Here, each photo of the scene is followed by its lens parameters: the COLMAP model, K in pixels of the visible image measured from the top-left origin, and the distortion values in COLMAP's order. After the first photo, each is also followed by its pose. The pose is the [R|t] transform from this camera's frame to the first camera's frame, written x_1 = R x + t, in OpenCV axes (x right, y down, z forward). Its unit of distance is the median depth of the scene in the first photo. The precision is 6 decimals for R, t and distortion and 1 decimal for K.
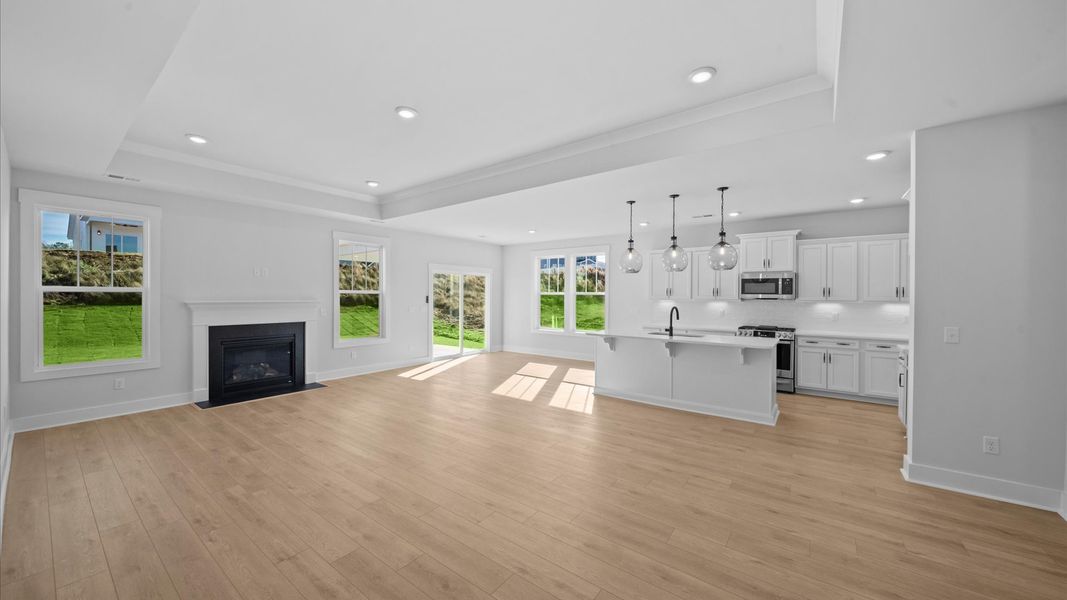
lens RADIAL K [[380.0, 0, 534.8], [0, 380.0, 298.5], [0, 0, 1]] dist [-0.015588, -0.000113]
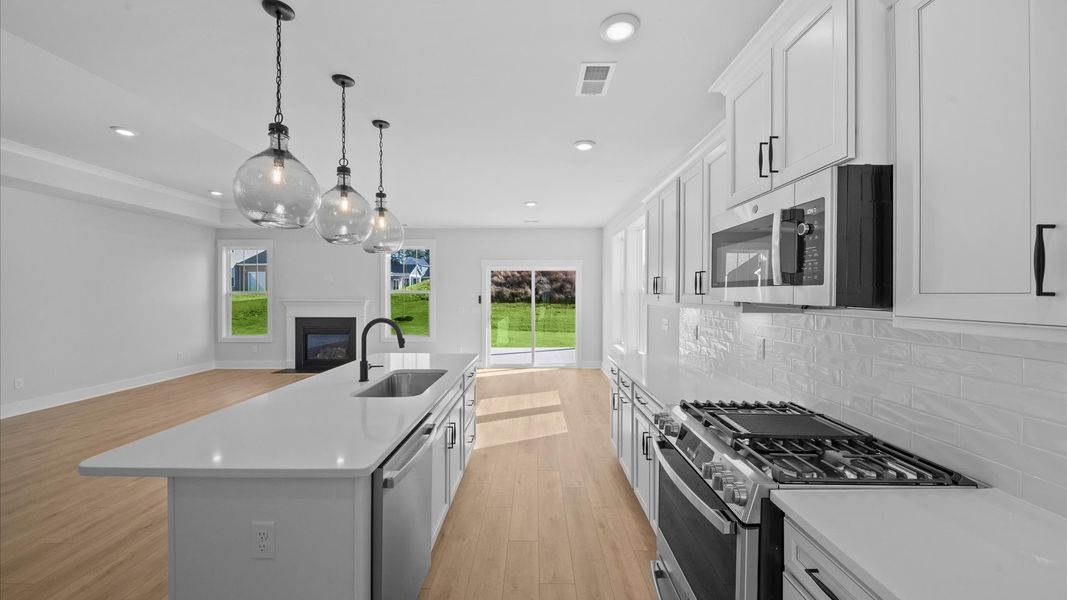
lens RADIAL K [[383.8, 0, 530.2], [0, 383.8, 296.0], [0, 0, 1]] dist [-0.002258, -0.000153]
pose [[0.587821, -0.002071, -0.808989, 0.813748], [-0.003495, 0.999981, -0.005099, -0.002168], [0.808984, 0.005825, 0.587802, 0.829806]]
